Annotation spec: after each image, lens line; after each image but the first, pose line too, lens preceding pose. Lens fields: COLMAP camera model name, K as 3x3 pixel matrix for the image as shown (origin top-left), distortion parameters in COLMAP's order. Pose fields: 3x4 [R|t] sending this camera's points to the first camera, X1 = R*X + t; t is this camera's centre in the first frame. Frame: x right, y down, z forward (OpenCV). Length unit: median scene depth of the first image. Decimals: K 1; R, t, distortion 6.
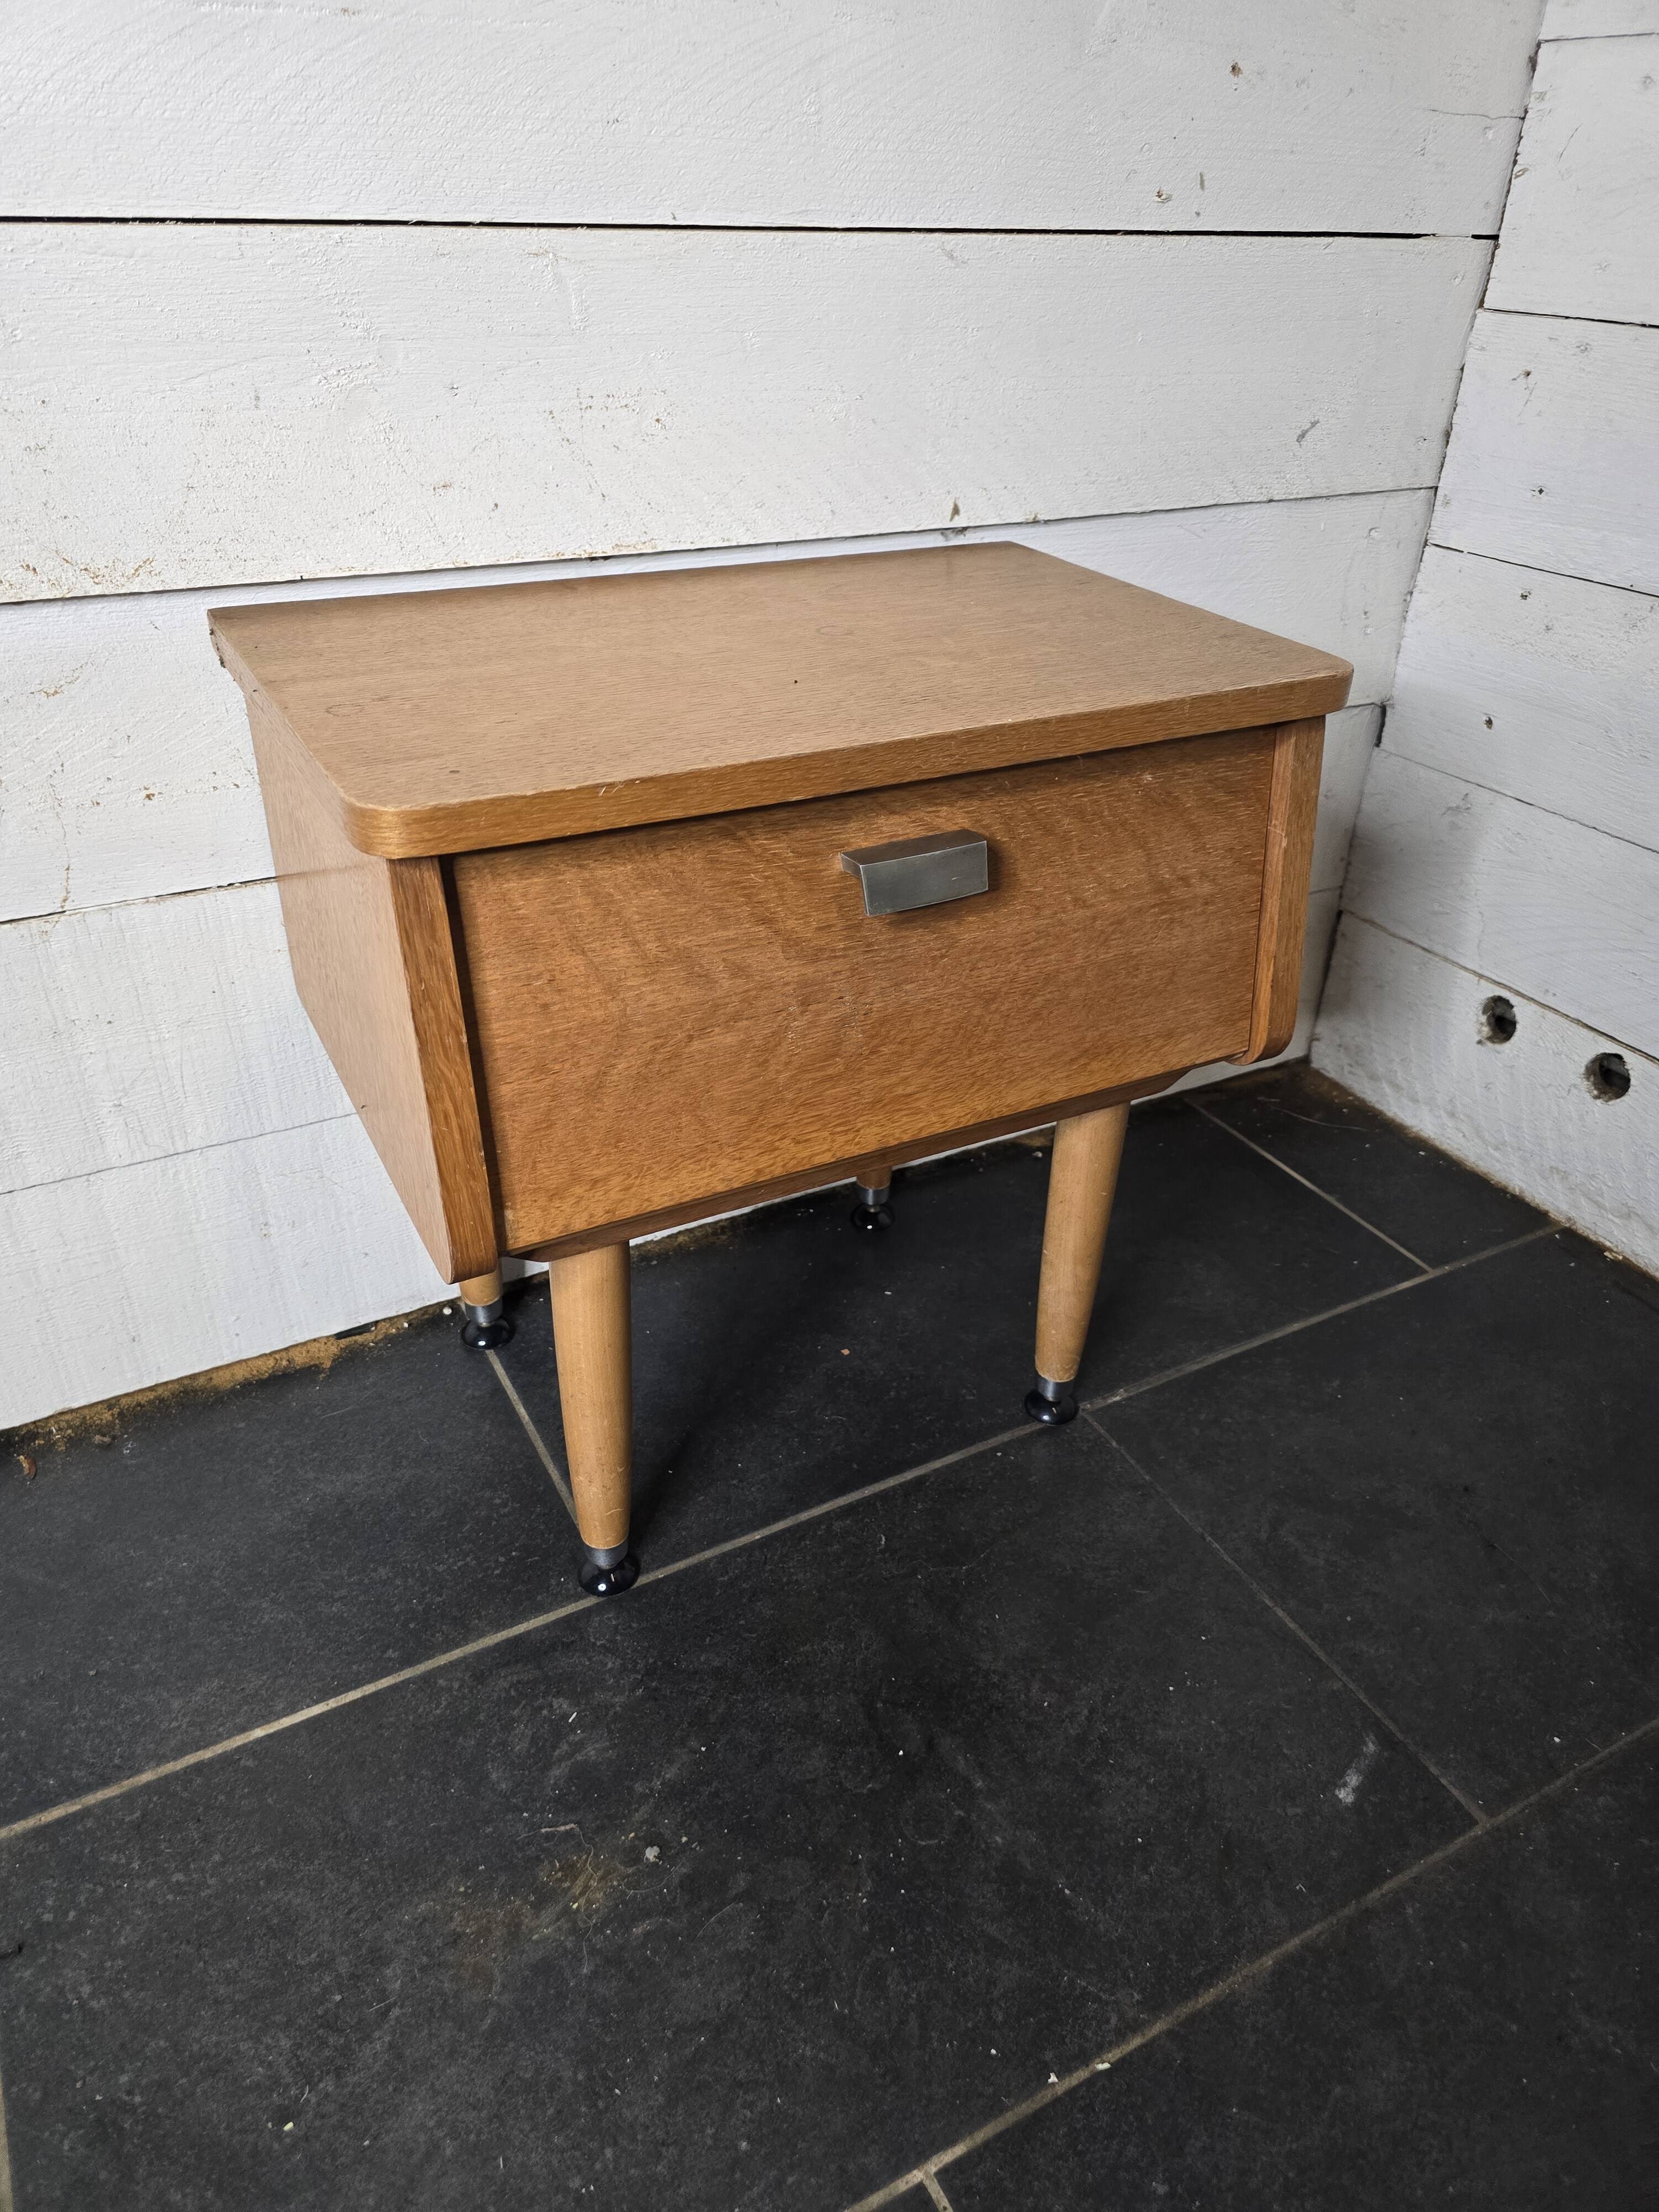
lens RADIAL K [[1548.8, 0, 816.0], [0, 1548.8, 1093.9], [0, 0, 1]] dist [0.044778, -0.059891]
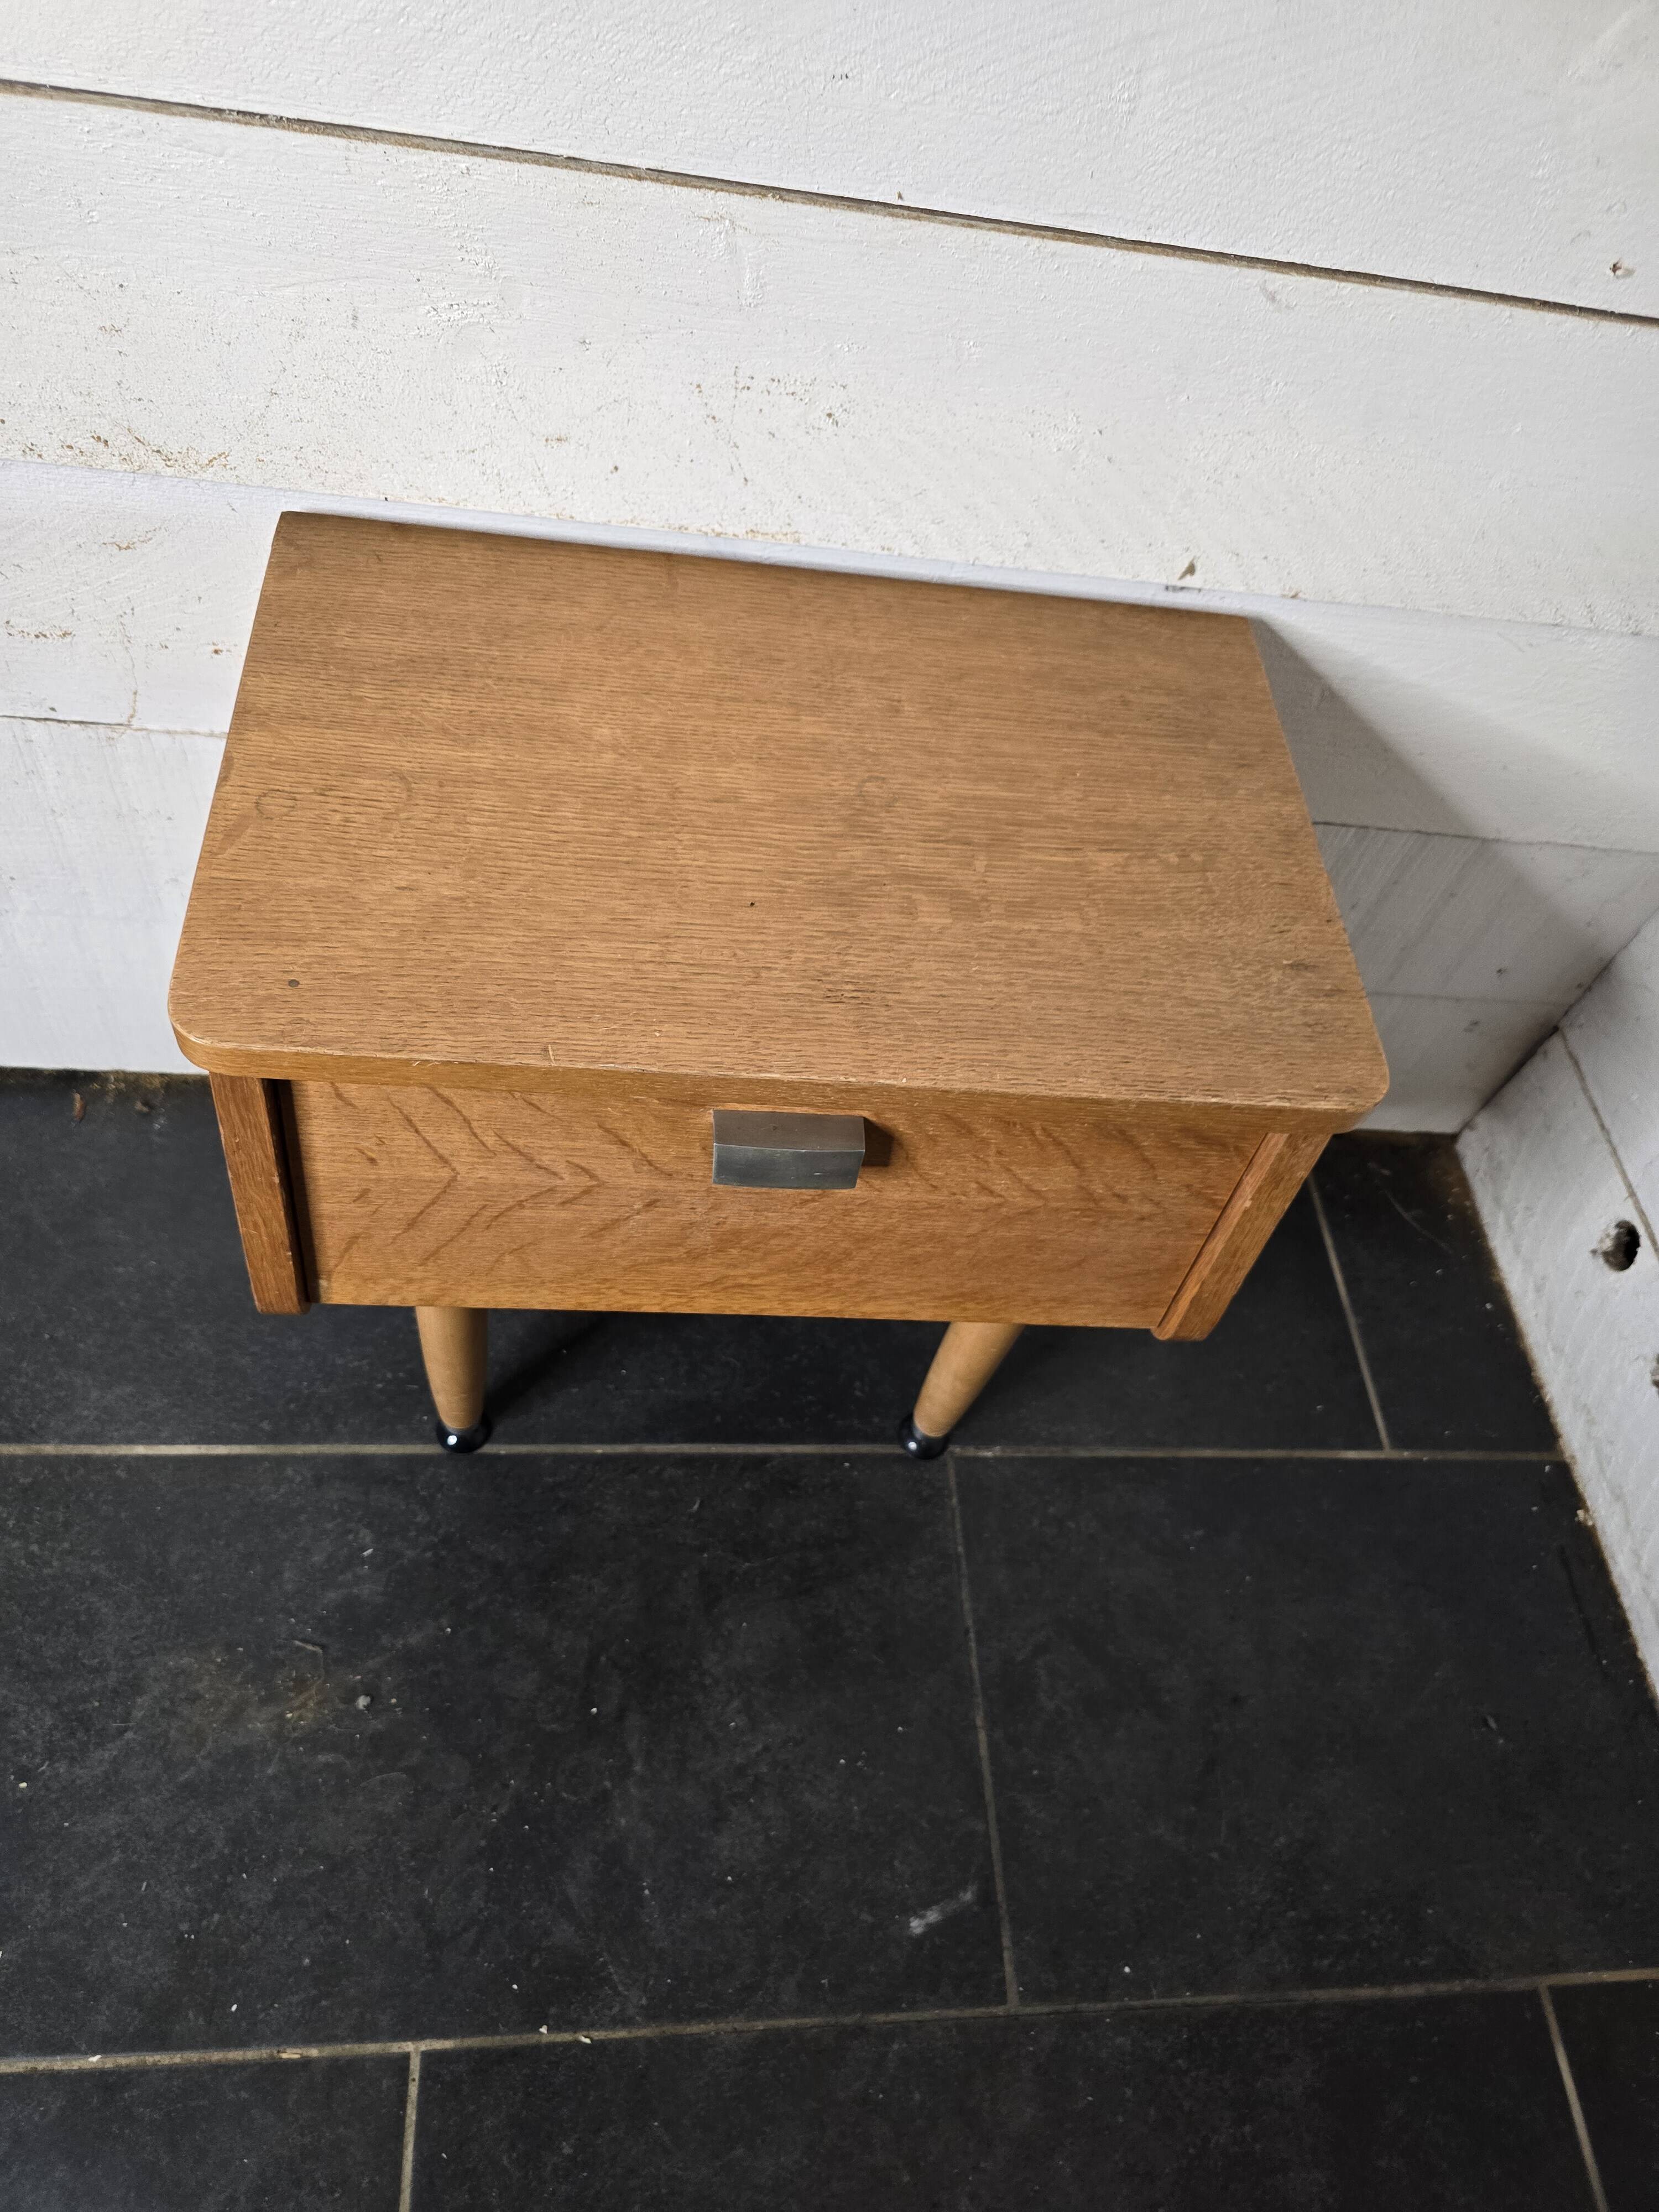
lens RADIAL K [[1549.2, 0, 807.9], [0, 1549.2, 1119.2], [0, 0, 1]] dist [0.046159, -0.069778]
pose [[0.897678, 0.417369, -0.141343, 0.183947], [-0.331824, 0.851314, 0.406396, -0.499140], [0.289944, -0.317912, 0.902699, 0.133267]]
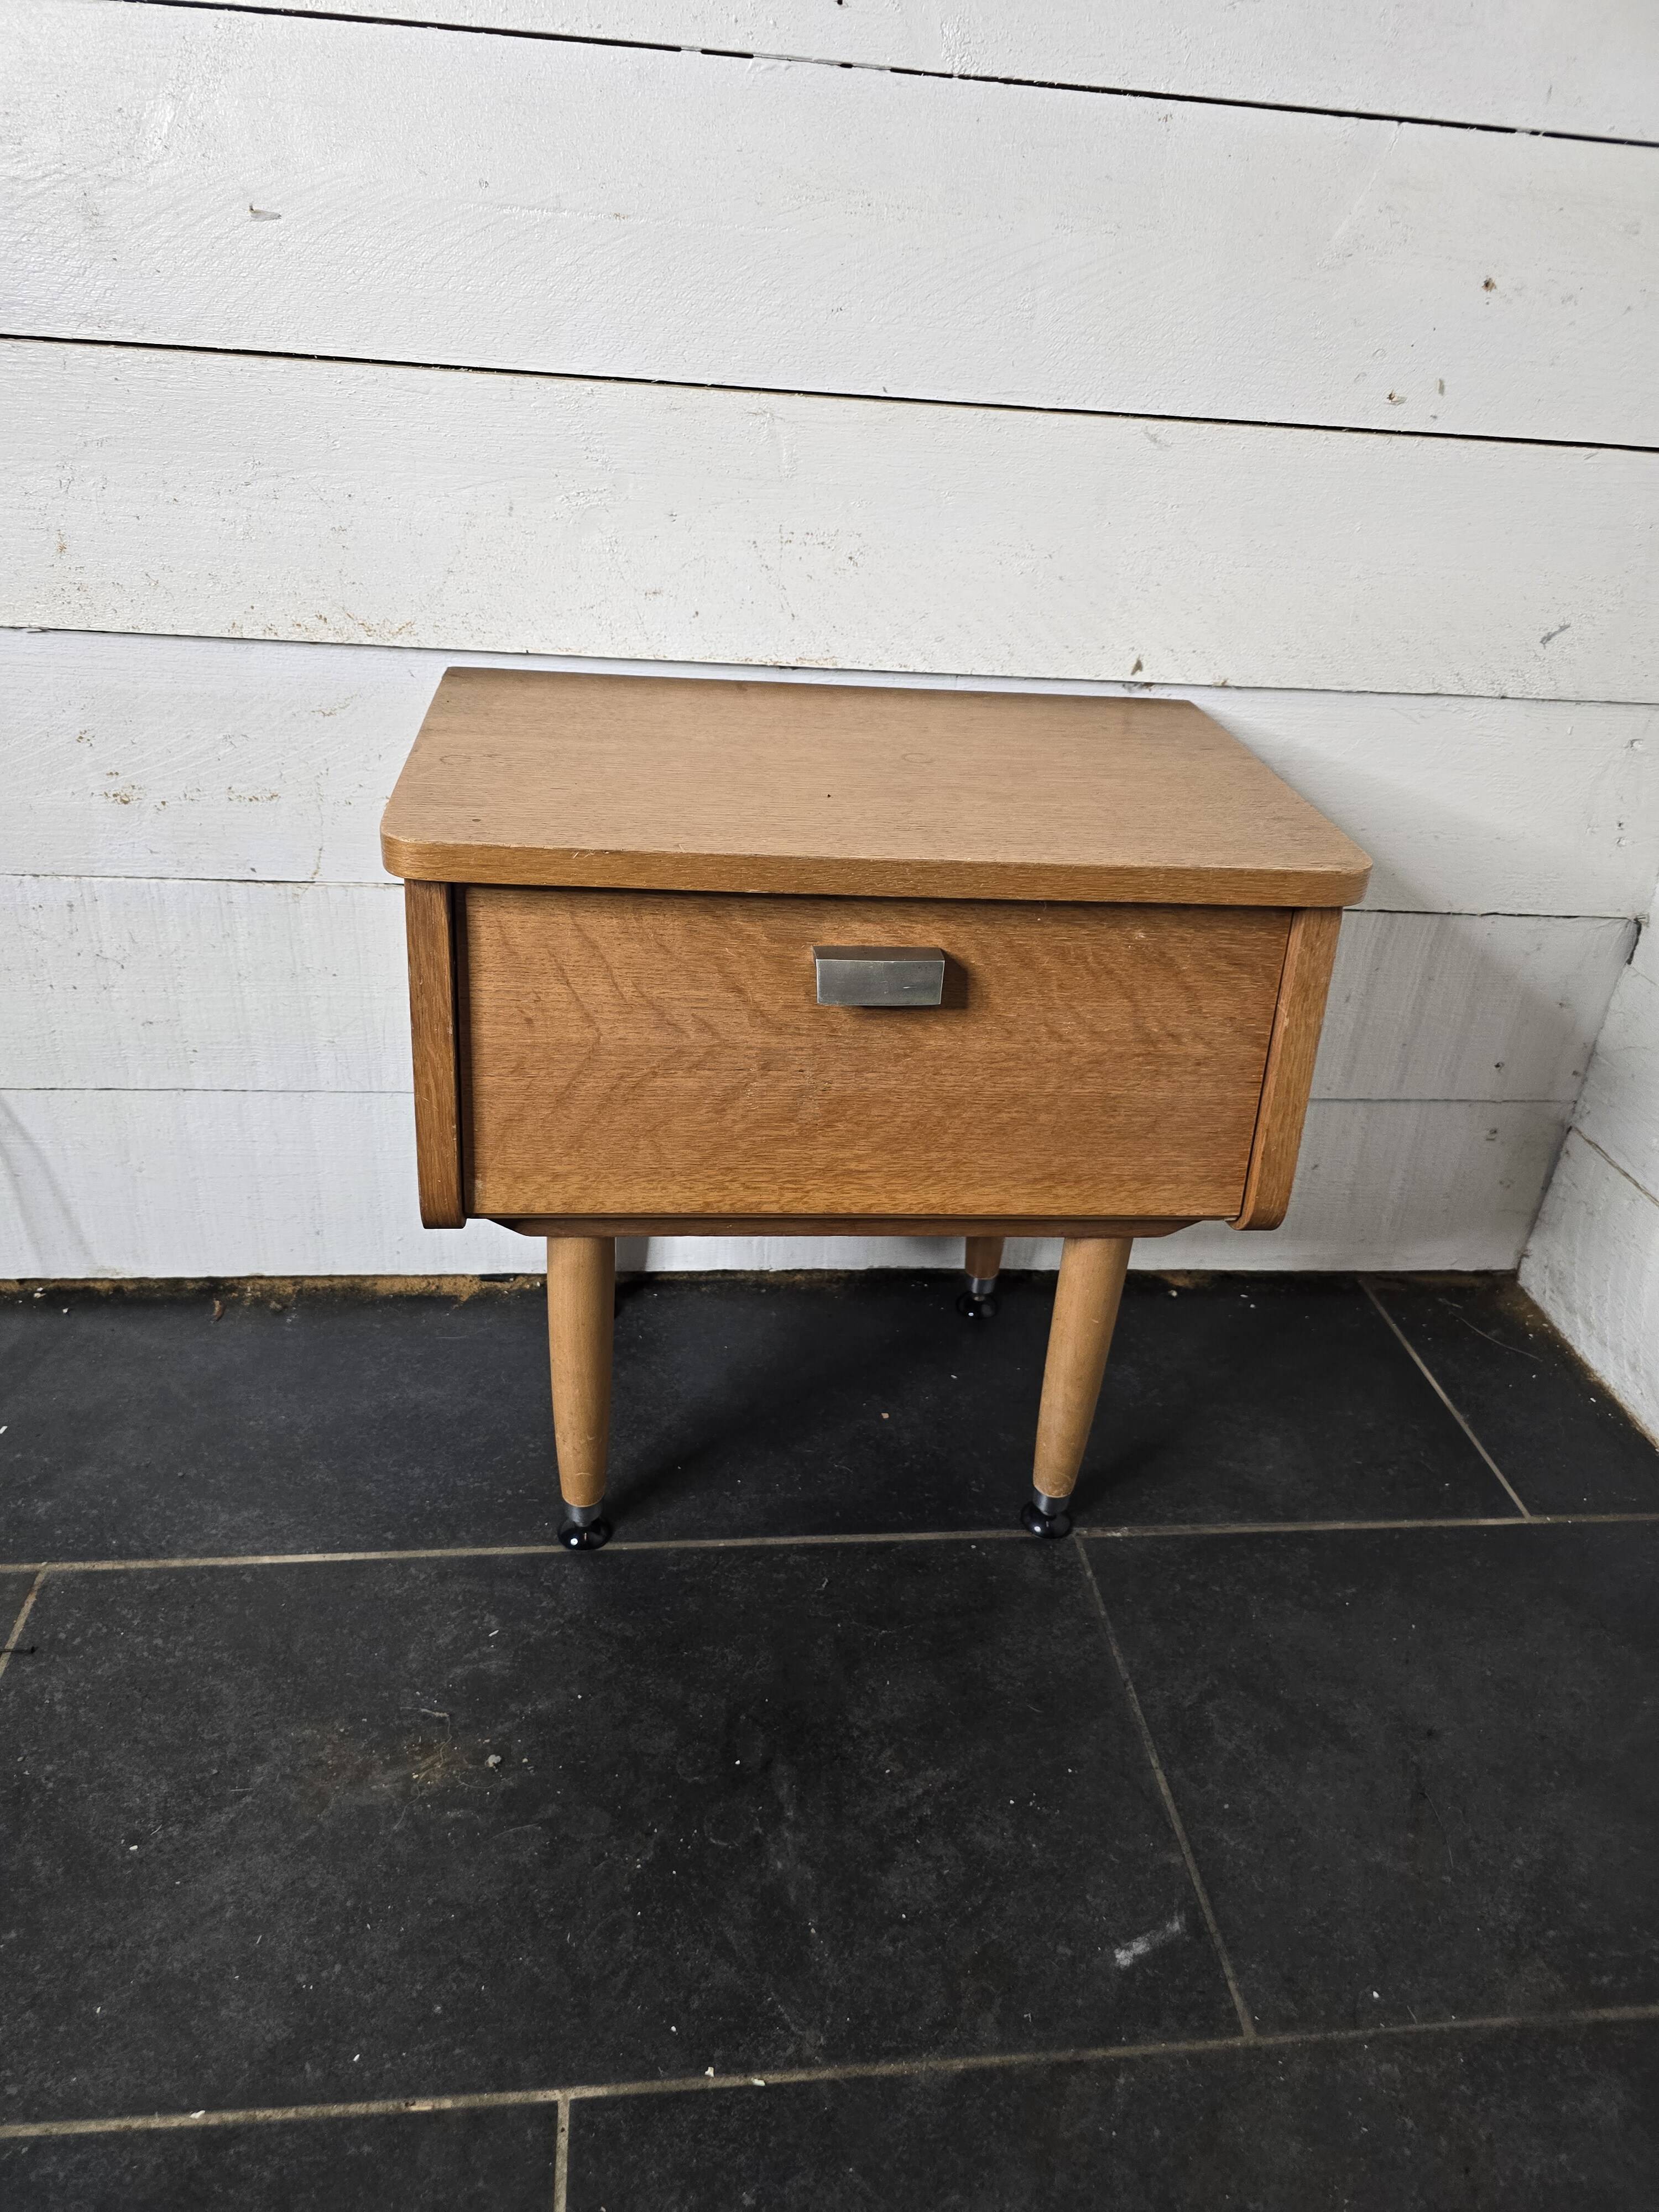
lens RADIAL K [[1544.9, 0, 806.2], [0, 1544.9, 1078.9], [0, 0, 1]] dist [0.044775, -0.067124]
pose [[0.923193, 0.215324, -0.318356, 0.351652], [-0.233776, 0.972076, -0.020445, -0.031806], [0.305064, 0.093298, 0.947751, -0.063209]]
